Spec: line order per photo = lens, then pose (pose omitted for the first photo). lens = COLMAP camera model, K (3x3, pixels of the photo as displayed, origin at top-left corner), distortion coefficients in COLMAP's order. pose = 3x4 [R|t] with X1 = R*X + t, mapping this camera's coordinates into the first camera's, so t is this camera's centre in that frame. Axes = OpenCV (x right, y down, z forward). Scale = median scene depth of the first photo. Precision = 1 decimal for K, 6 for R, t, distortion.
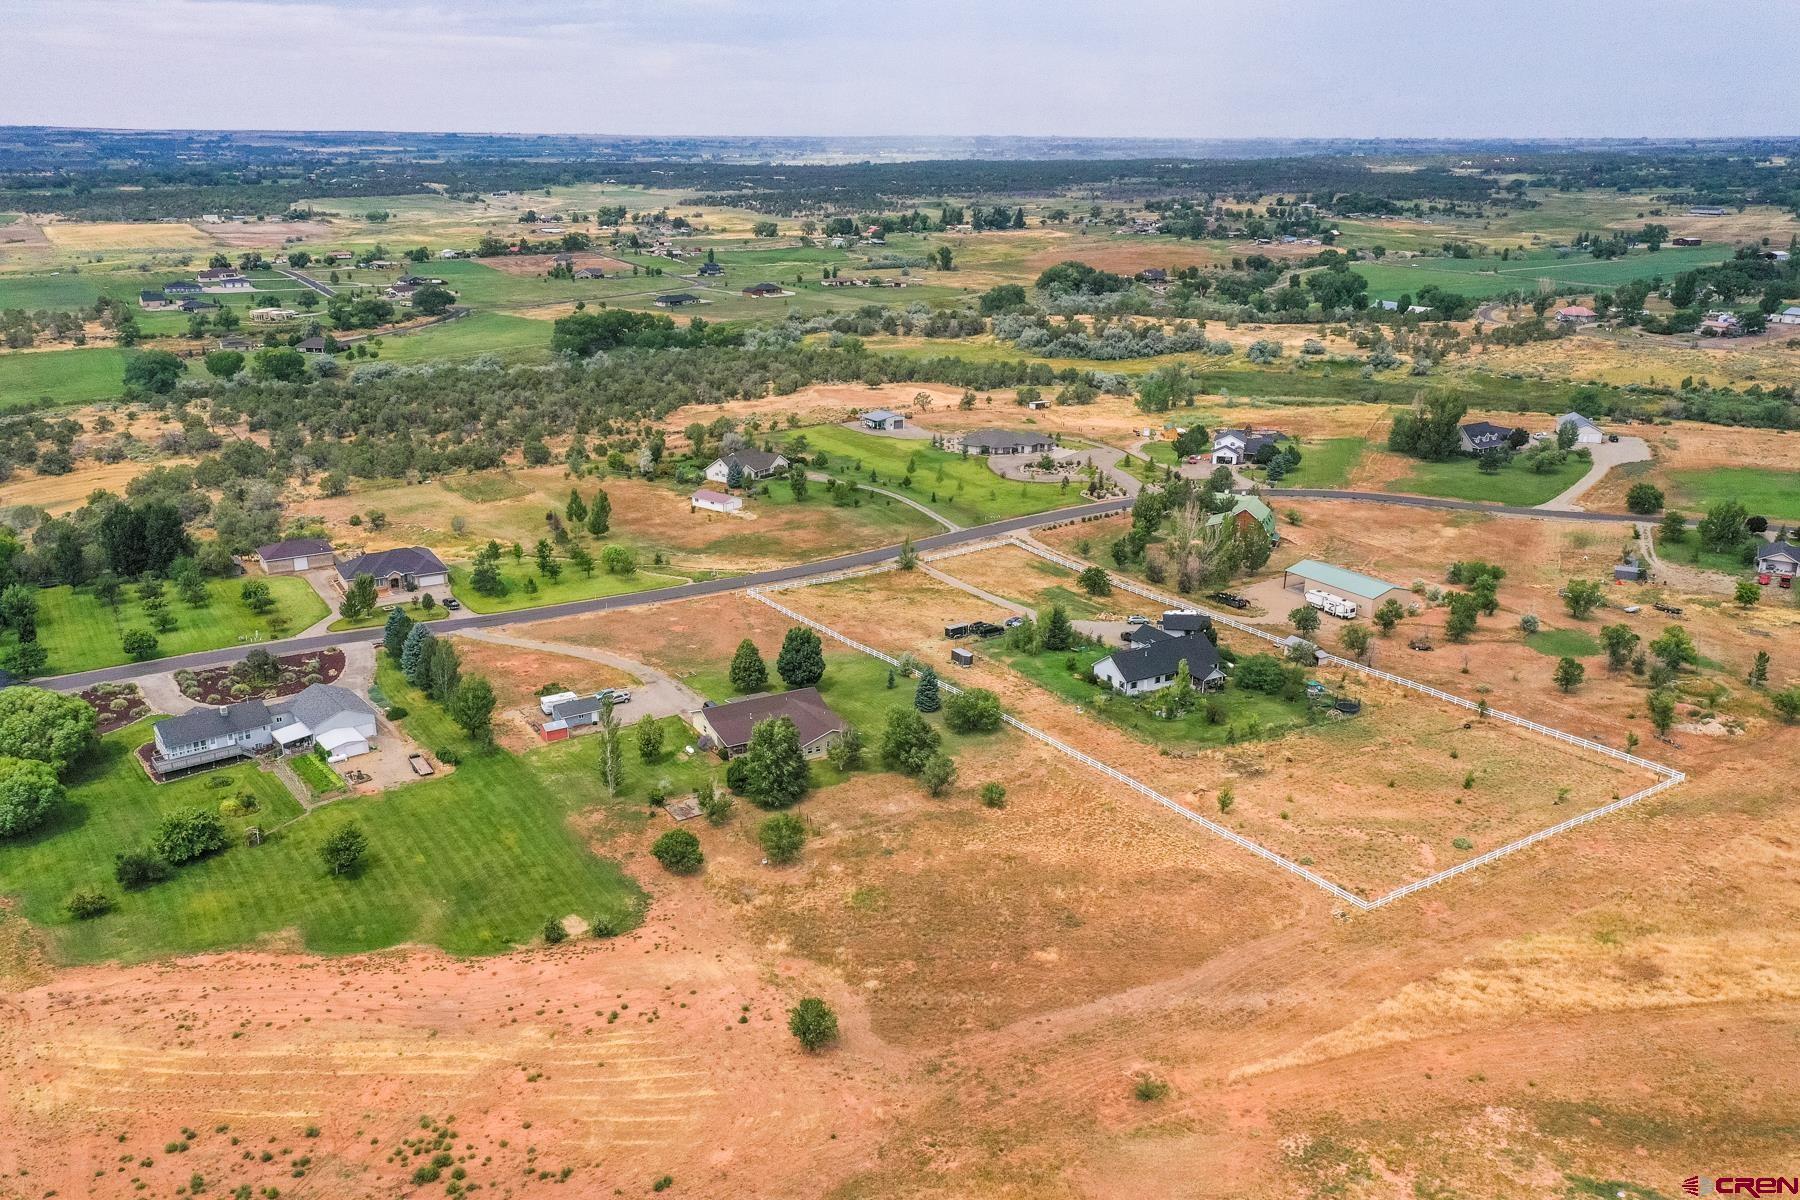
lens RADIAL K [[1435.1, 0, 900.0], [0, 1435.1, 600.0], [0, 0, 1]] dist [-0.007489, -0.000193]
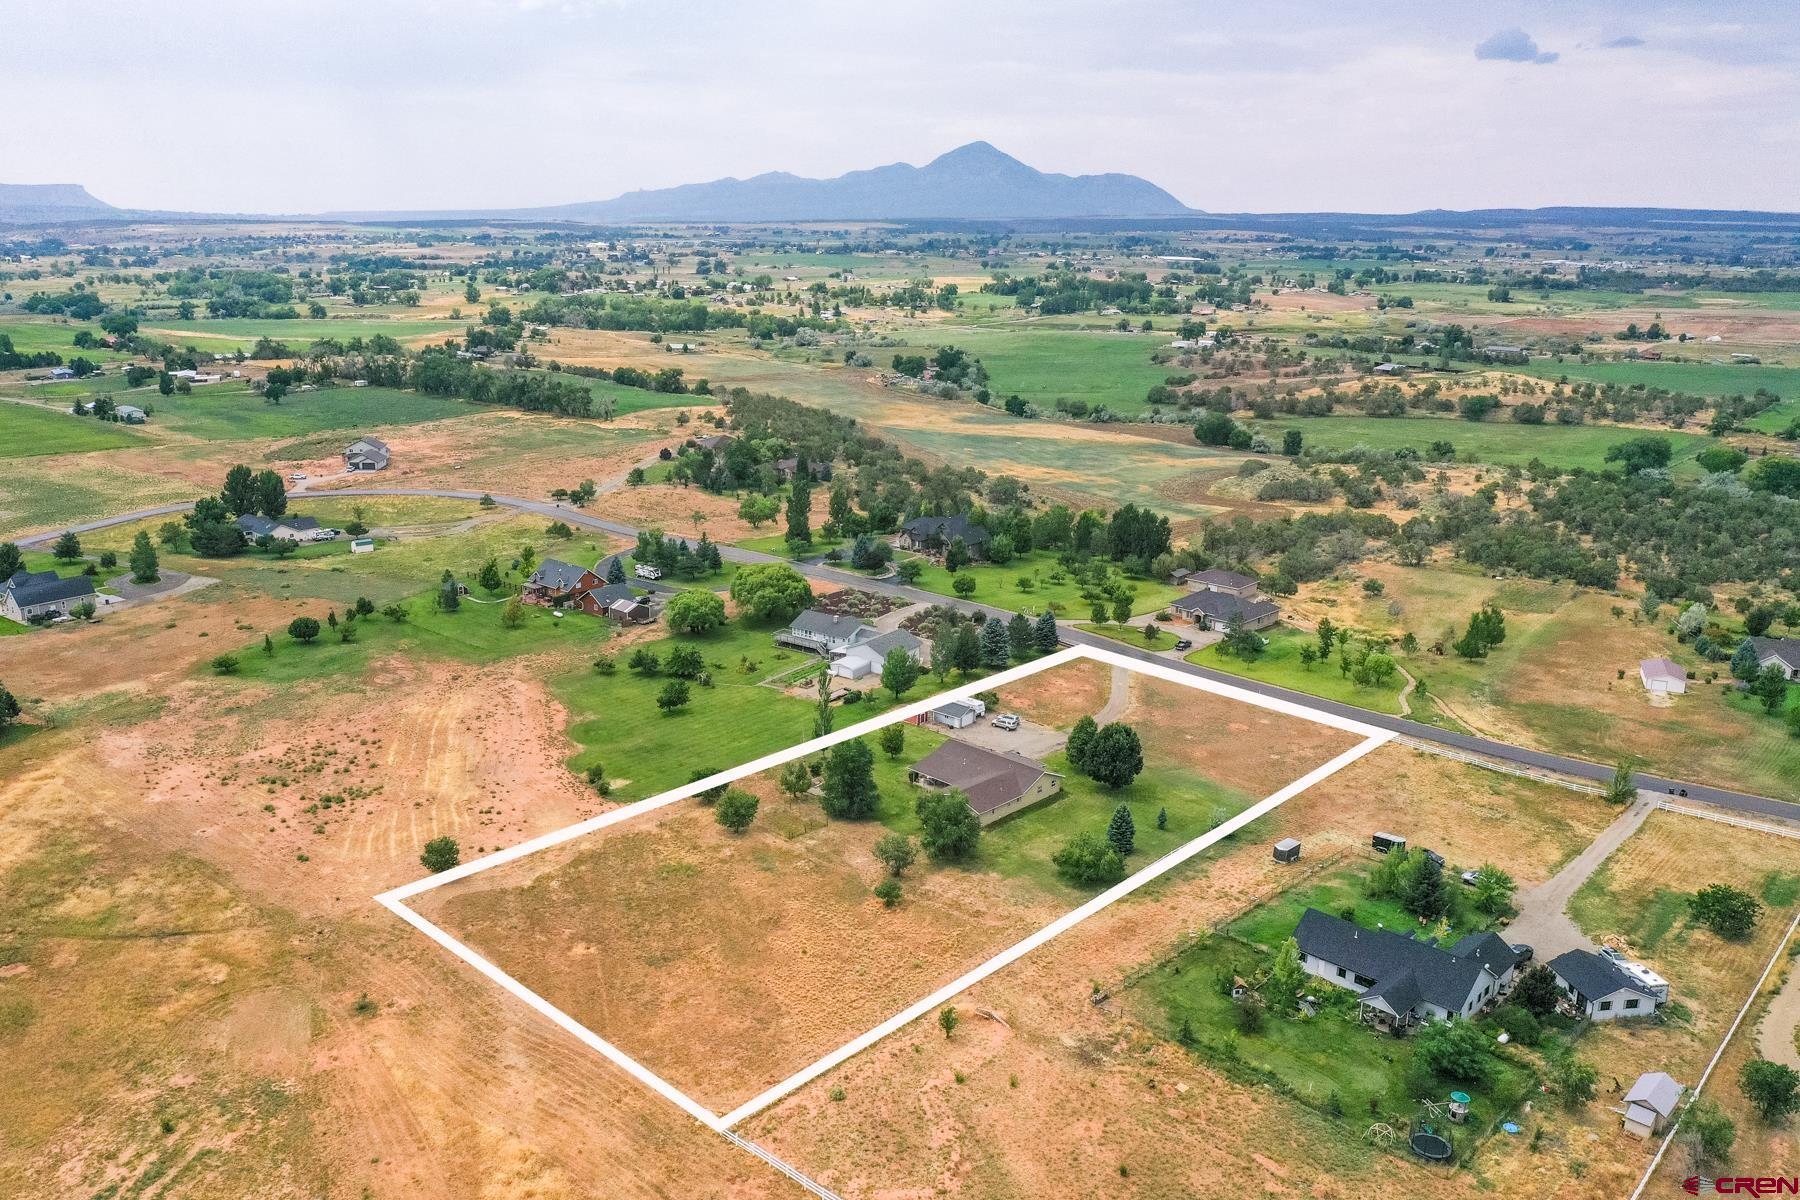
lens RADIAL K [[1435.1, 0, 900.0], [0, 1435.1, 600.0], [0, 0, 1]] dist [-0.007489, -0.000193]
pose [[0.266588, 0.249225, -0.931030, 0.766678], [-0.307780, 0.937425, 0.162808, -0.170960], [0.913347, 0.243150, 0.326613, 0.559075]]
